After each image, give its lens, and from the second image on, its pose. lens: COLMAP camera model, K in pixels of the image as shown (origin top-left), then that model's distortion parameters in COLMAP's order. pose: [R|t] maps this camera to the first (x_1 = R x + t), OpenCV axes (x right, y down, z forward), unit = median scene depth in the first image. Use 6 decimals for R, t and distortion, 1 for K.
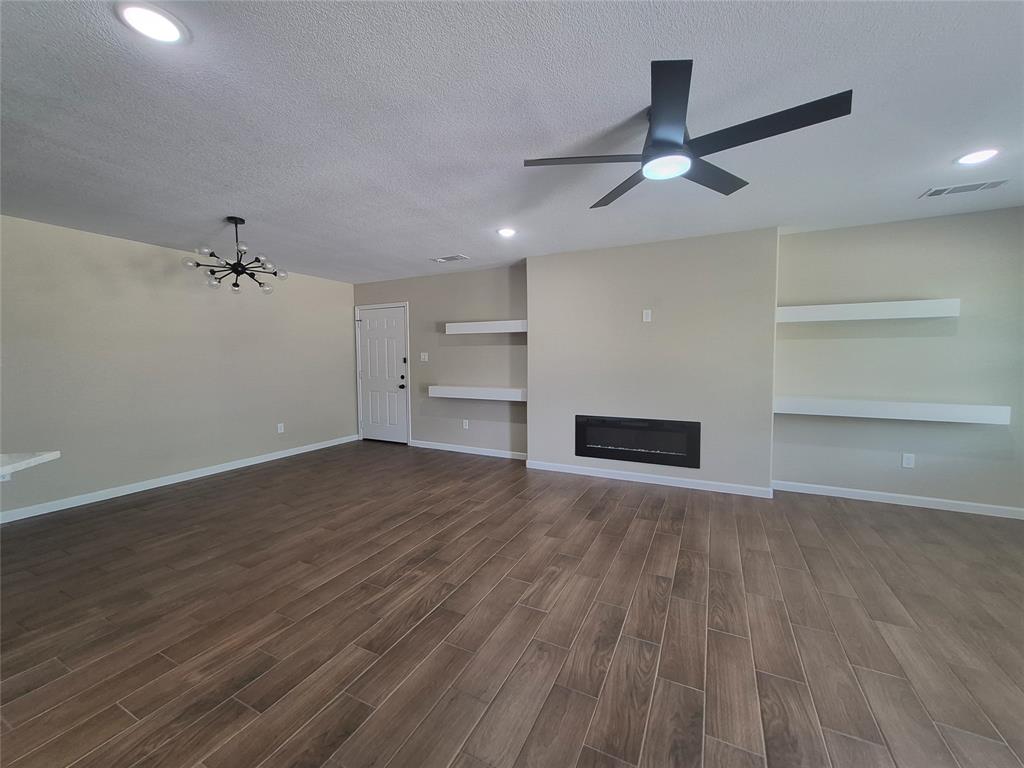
lens RADIAL K [[402.9, 0, 517.3], [0, 402.9, 379.3], [0, 0, 1]] dist [0.004218, 0.000175]
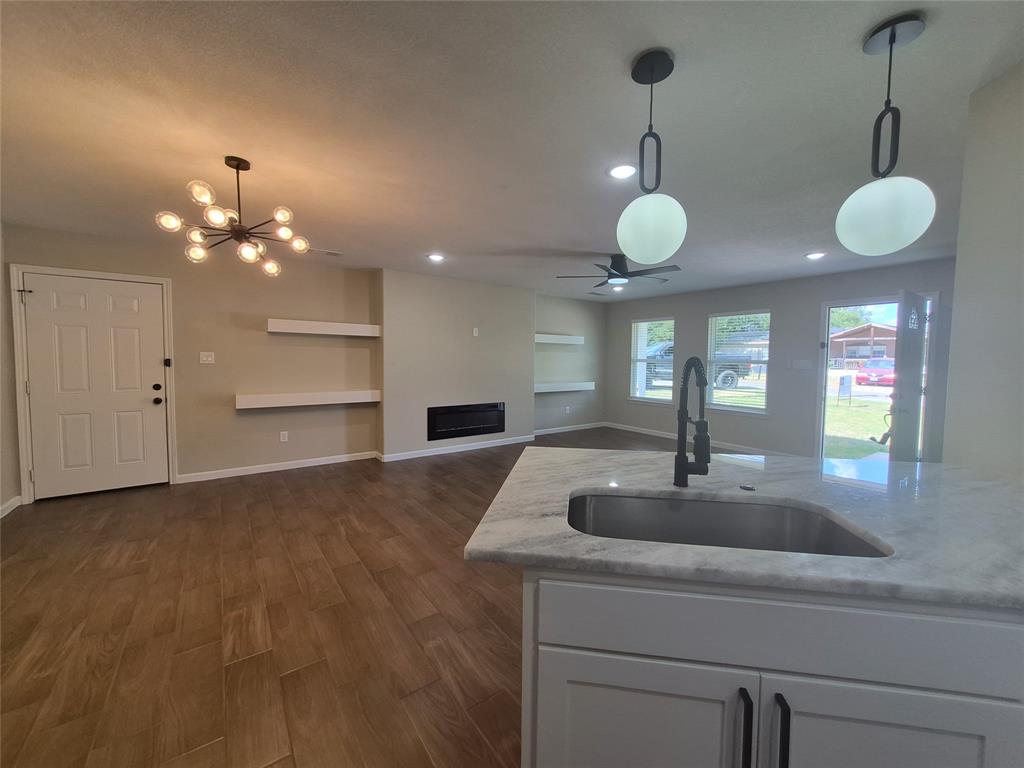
lens RADIAL K [[402.9, 0, 517.3], [0, 402.9, 379.3], [0, 0, 1]] dist [0.004218, 0.000175]
pose [[0.459643, -0.035209, 0.887405, -0.924280], [0.037915, 0.999081, 0.020001, -0.013447], [-0.887294, 0.024453, 0.460556, 0.217173]]
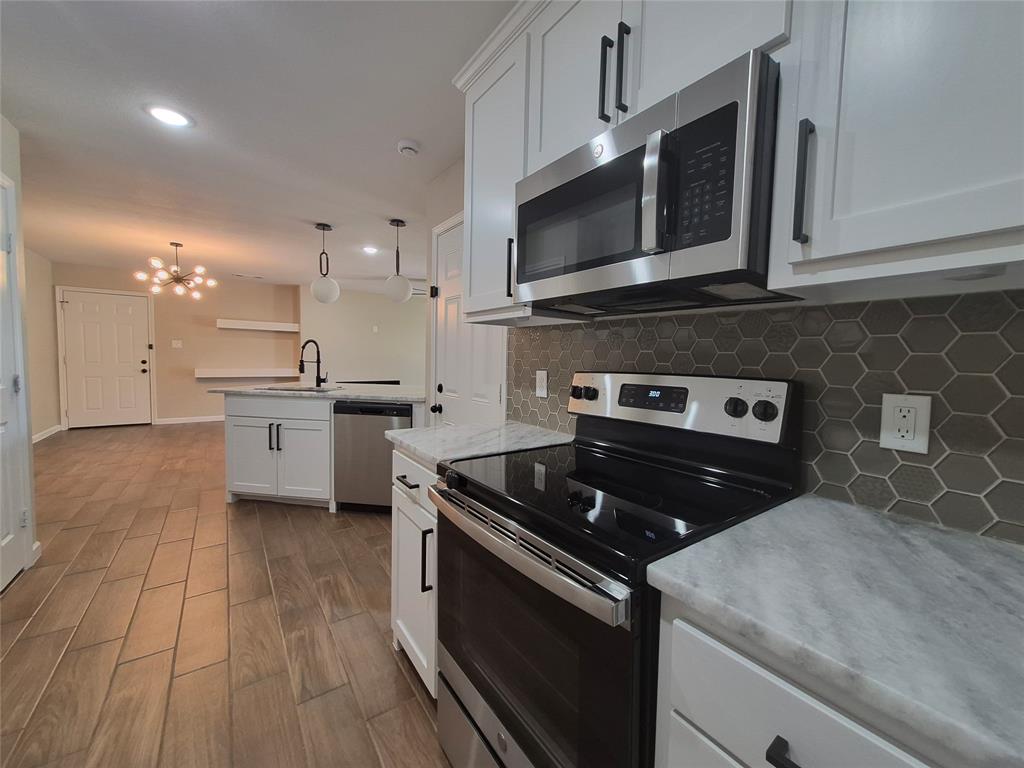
lens RADIAL K [[405.1, 0, 520.2], [0, 405.1, 377.3], [0, 0, 1]] dist [0.008173, -0.003170]
pose [[0.469118, -0.031507, 0.882574, -1.170052], [0.026182, 0.999420, 0.021762, 0.058038], [-0.882748, 0.012899, 0.469671, -0.600702]]
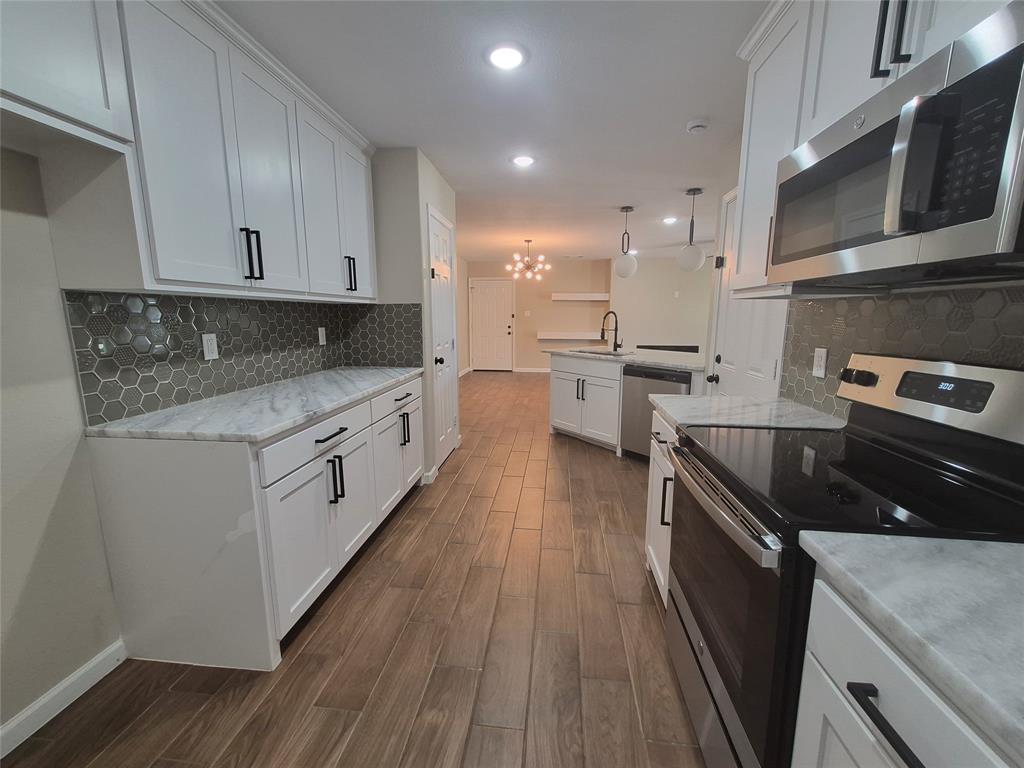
lens RADIAL K [[402.9, 0, 517.3], [0, 402.9, 379.3], [0, 0, 1]] dist [0.004218, 0.000175]
pose [[0.938503, -0.045432, 0.342268, -1.192005], [0.009602, 0.994356, 0.105661, 0.046087], [-0.345137, -0.095876, 0.933643, -0.689529]]
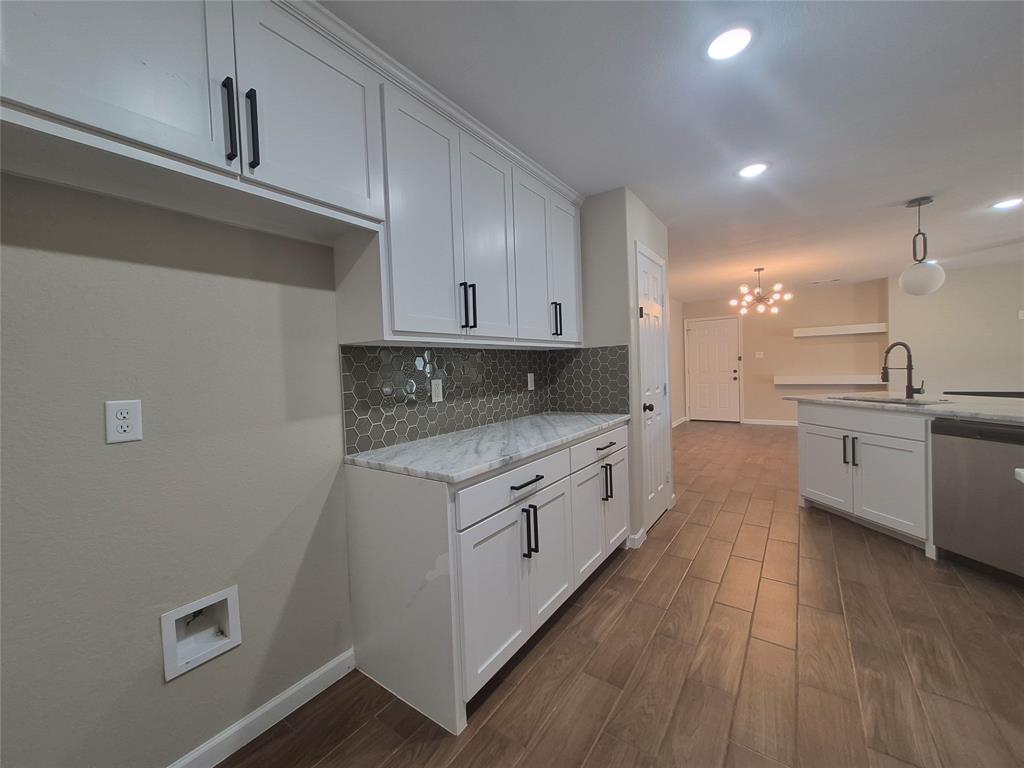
lens RADIAL K [[402.9, 0, 517.3], [0, 402.9, 379.3], [0, 0, 1]] dist [0.004218, 0.000175]
pose [[0.986757, -0.023710, -0.160463, -1.174815], [0.020439, 0.999549, -0.022006, 0.053485], [0.160912, 0.018435, 0.986797, -0.629300]]
